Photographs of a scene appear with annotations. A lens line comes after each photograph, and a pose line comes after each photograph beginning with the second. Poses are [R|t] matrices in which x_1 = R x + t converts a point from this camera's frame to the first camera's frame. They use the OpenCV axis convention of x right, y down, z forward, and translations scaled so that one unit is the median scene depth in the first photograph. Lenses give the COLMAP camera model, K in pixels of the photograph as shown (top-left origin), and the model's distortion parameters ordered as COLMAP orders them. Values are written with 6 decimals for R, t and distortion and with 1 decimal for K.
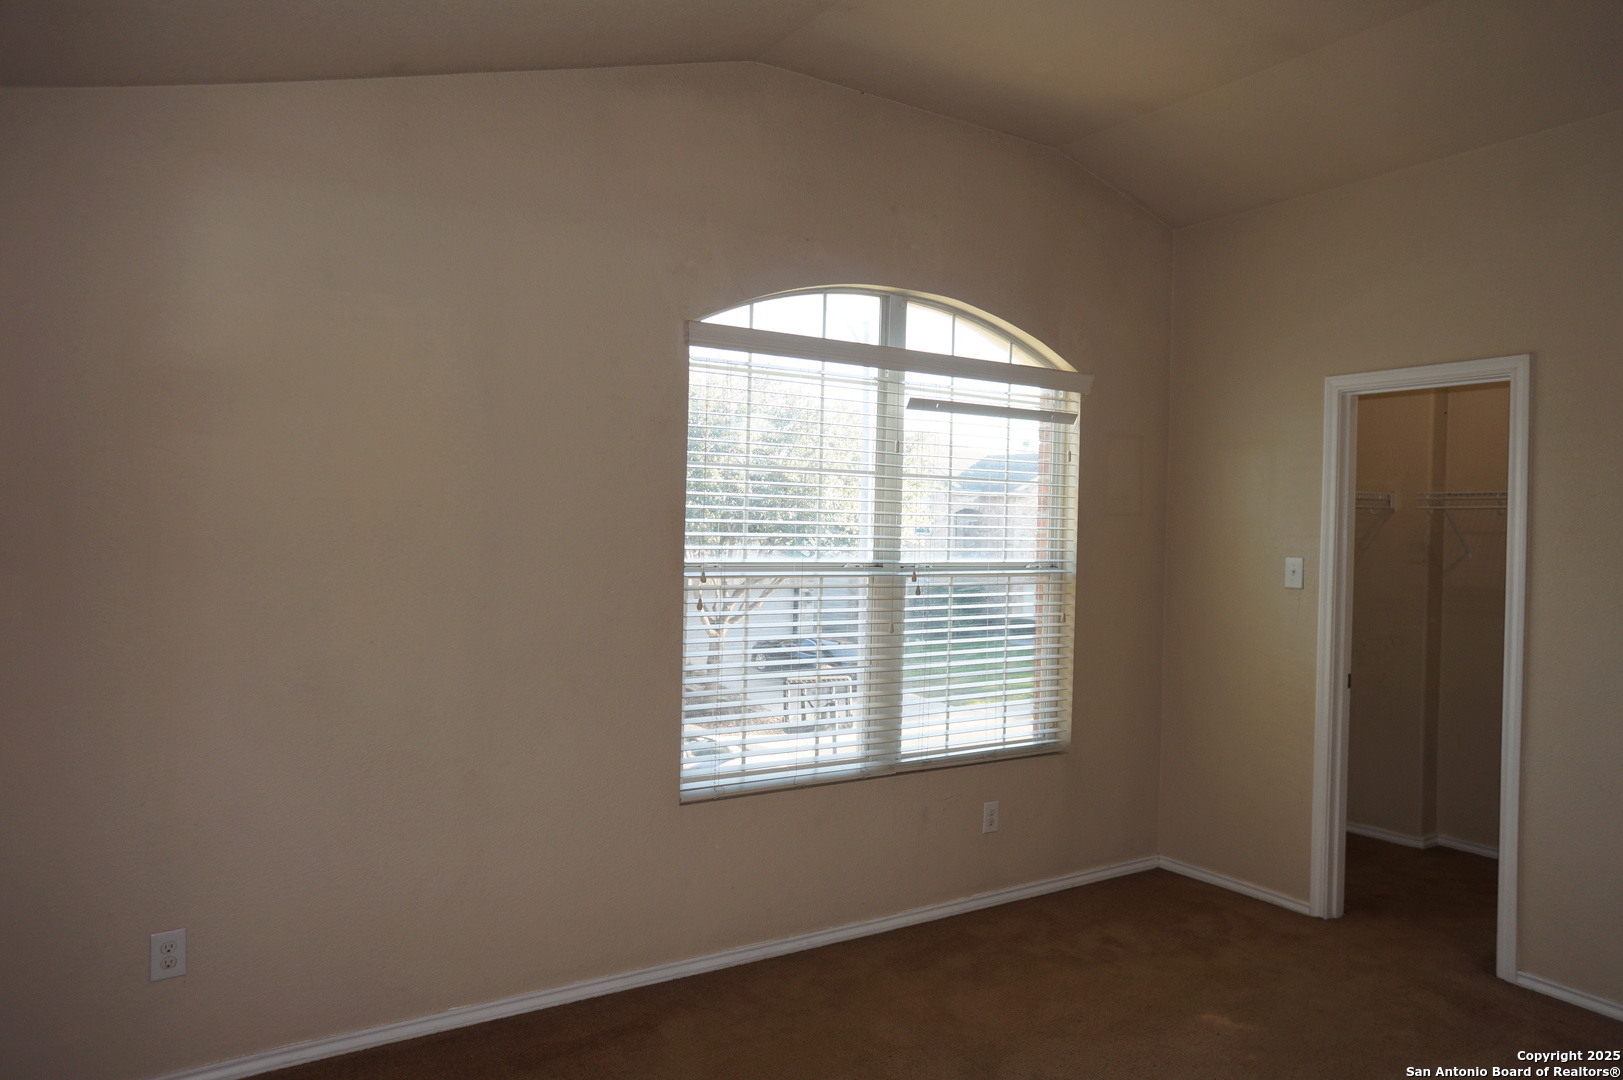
lens RADIAL K [[1119.8, 0, 818.3], [0, 1119.8, 535.8], [0, 0, 1]] dist [-0.062436, 0.092880]
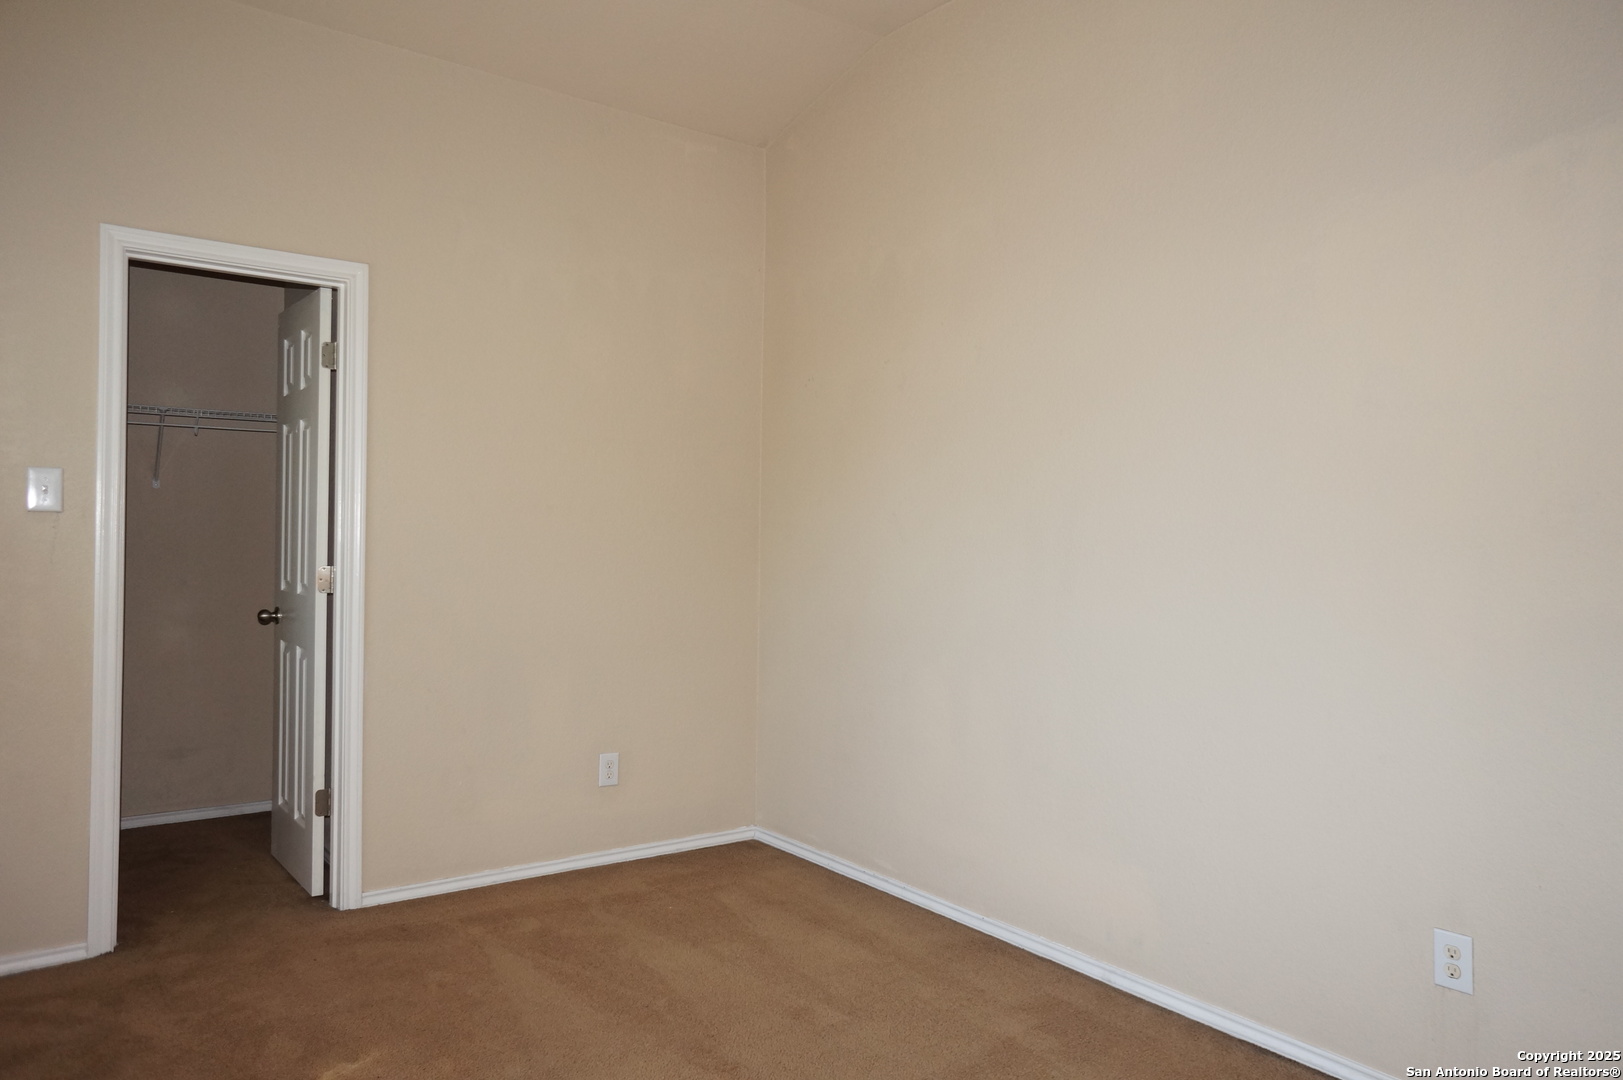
lens RADIAL K [[1119.8, 0, 802.4], [0, 1119.8, 538.1], [0, 0, 1]] dist [-0.062436, 0.092880]
pose [[-0.060693, -0.019072, 0.997974, -0.318025], [-0.008904, 0.999788, 0.018565, 0.049008], [-0.998117, -0.007759, -0.060850, 0.590552]]
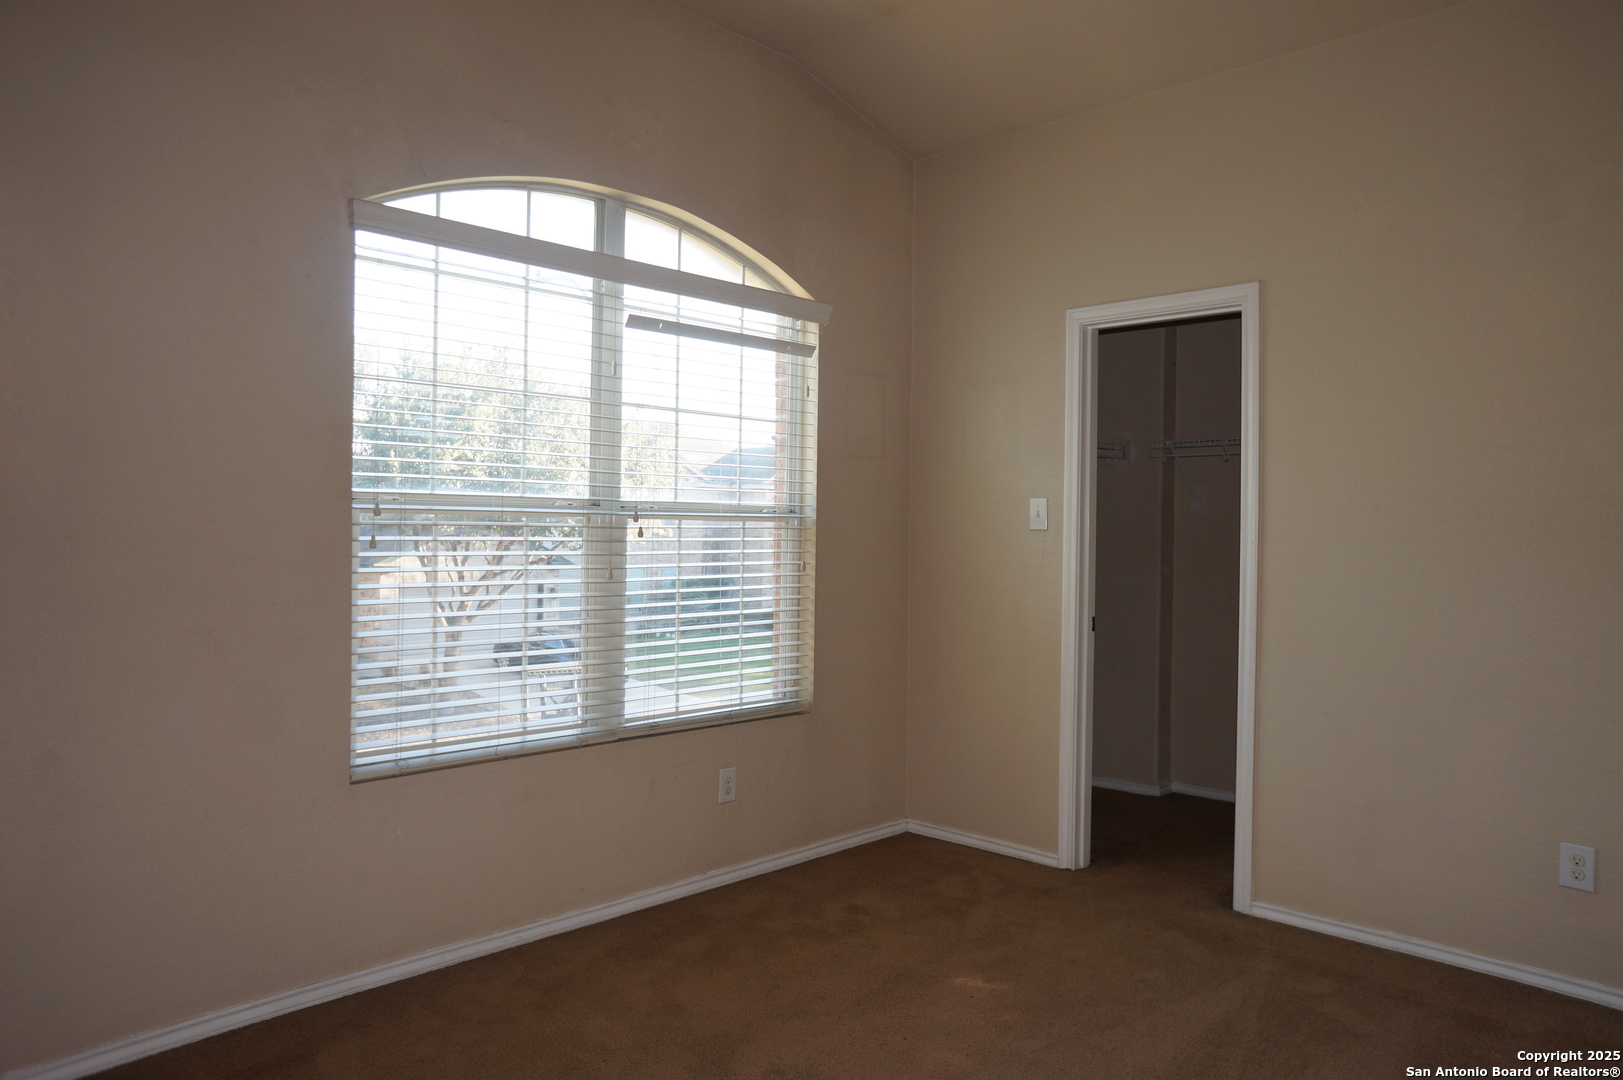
lens RADIAL K [[1119.8, 0, 816.9], [0, 1119.8, 538.6], [0, 0, 1]] dist [-0.062436, 0.092880]
pose [[0.975938, -0.011689, 0.217733, 0.031587], [0.011434, 0.999932, 0.002433, 0.051987], [-0.217746, 0.000115, 0.976005, 0.102098]]
